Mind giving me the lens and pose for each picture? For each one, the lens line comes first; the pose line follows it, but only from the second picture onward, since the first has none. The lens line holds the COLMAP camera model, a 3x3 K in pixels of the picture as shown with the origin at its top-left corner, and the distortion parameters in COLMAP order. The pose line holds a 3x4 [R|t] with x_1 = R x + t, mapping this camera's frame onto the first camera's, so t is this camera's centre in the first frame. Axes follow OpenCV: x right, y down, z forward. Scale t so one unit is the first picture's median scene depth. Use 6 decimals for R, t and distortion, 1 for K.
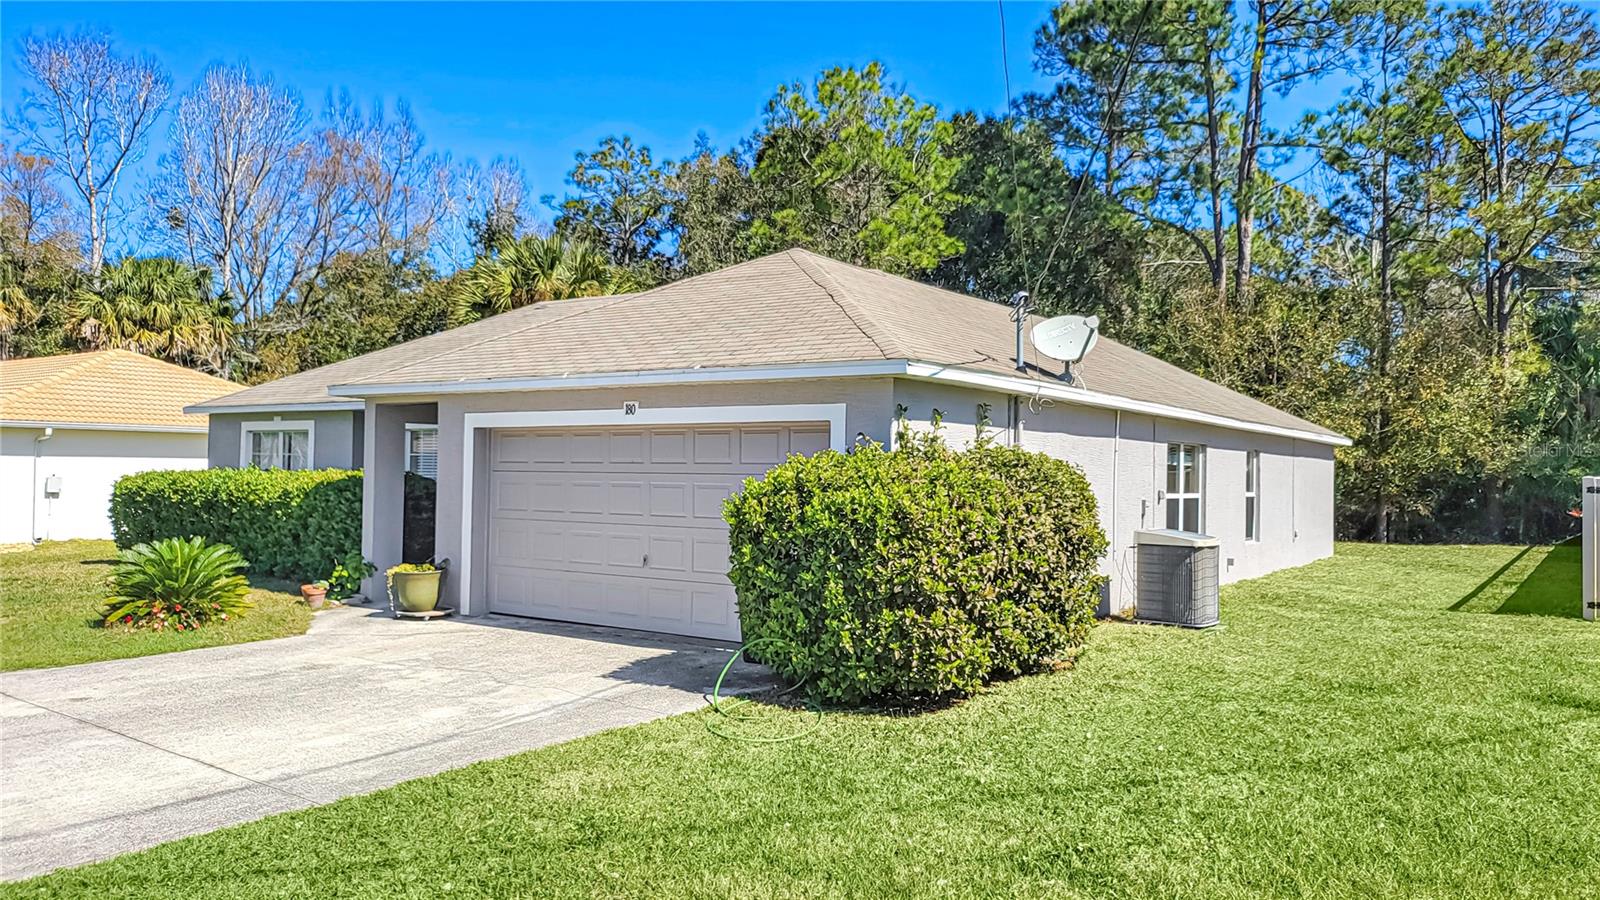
lens RADIAL K [[1118.9, 0, 807.3], [0, 1118.9, 439.1], [0, 0, 1]] dist [0.059453, -0.067970]
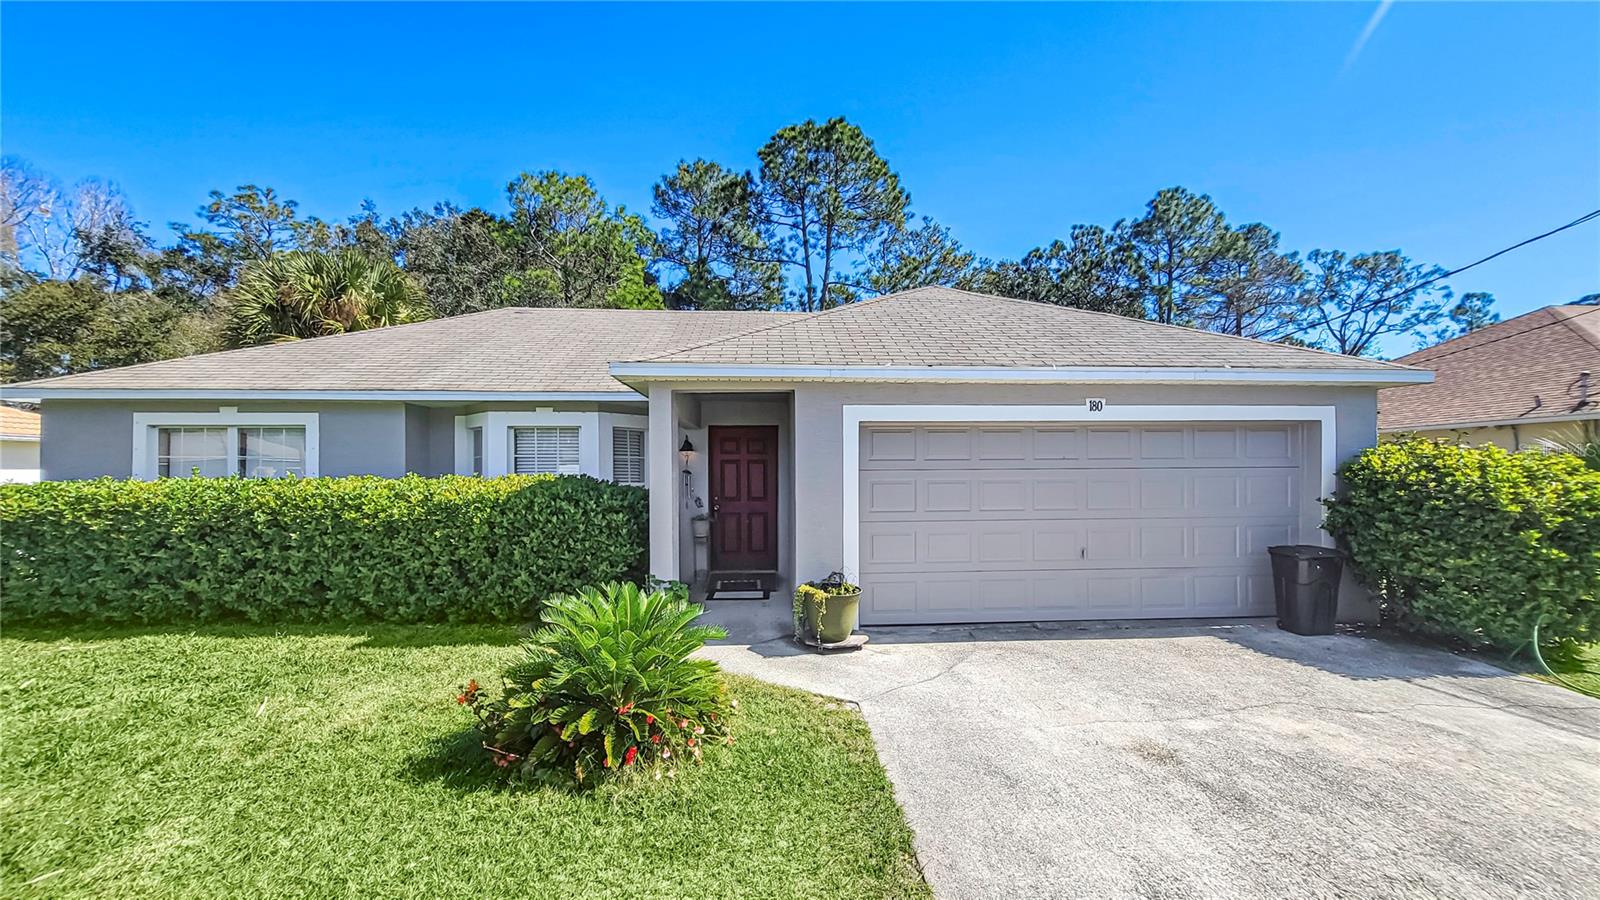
lens RADIAL K [[635.7, 0, 803.9], [0, 635.7, 461.3], [0, 0, 1]] dist [0.000014, 0.000082]
pose [[0.778848, -0.006311, 0.627182, -0.500153], [-0.001687, 0.999925, 0.012157, 0.011865], [-0.627211, -0.010527, 0.778778, 0.493432]]
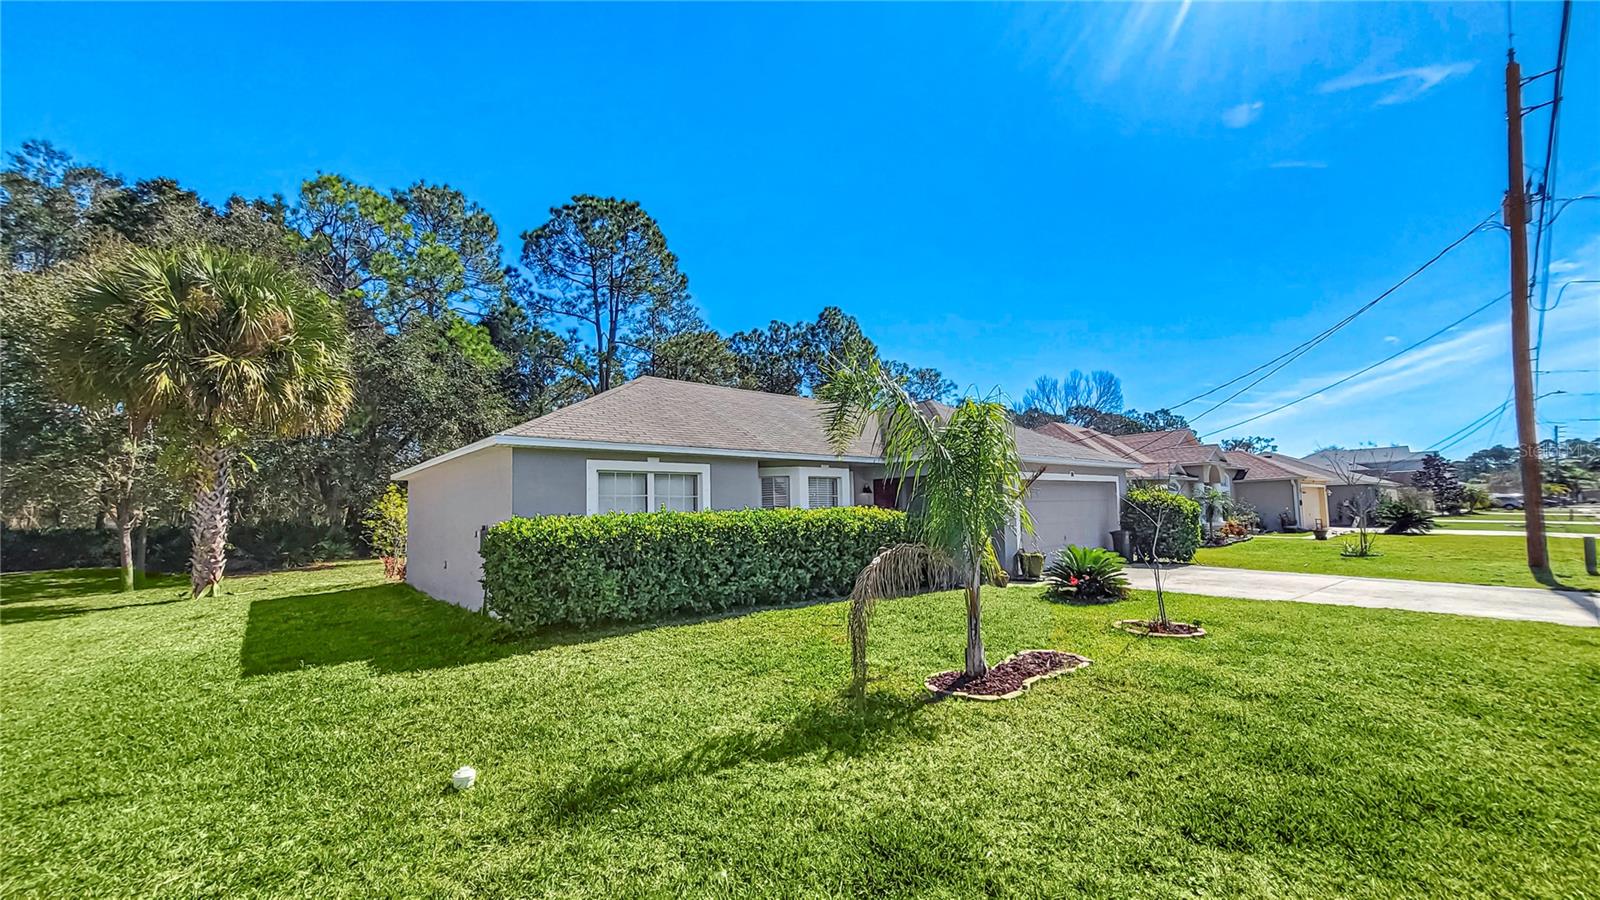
lens RADIAL K [[651.6, 0, 807.7], [0, 651.6, 455.8], [0, 0, 1]] dist [-0.000285, -0.000074]
pose [[0.232980, 0.069298, 0.970009, -1.127998], [0.002766, 0.997407, -0.071919, 0.022353], [-0.972478, 0.019439, 0.232184, 0.846241]]
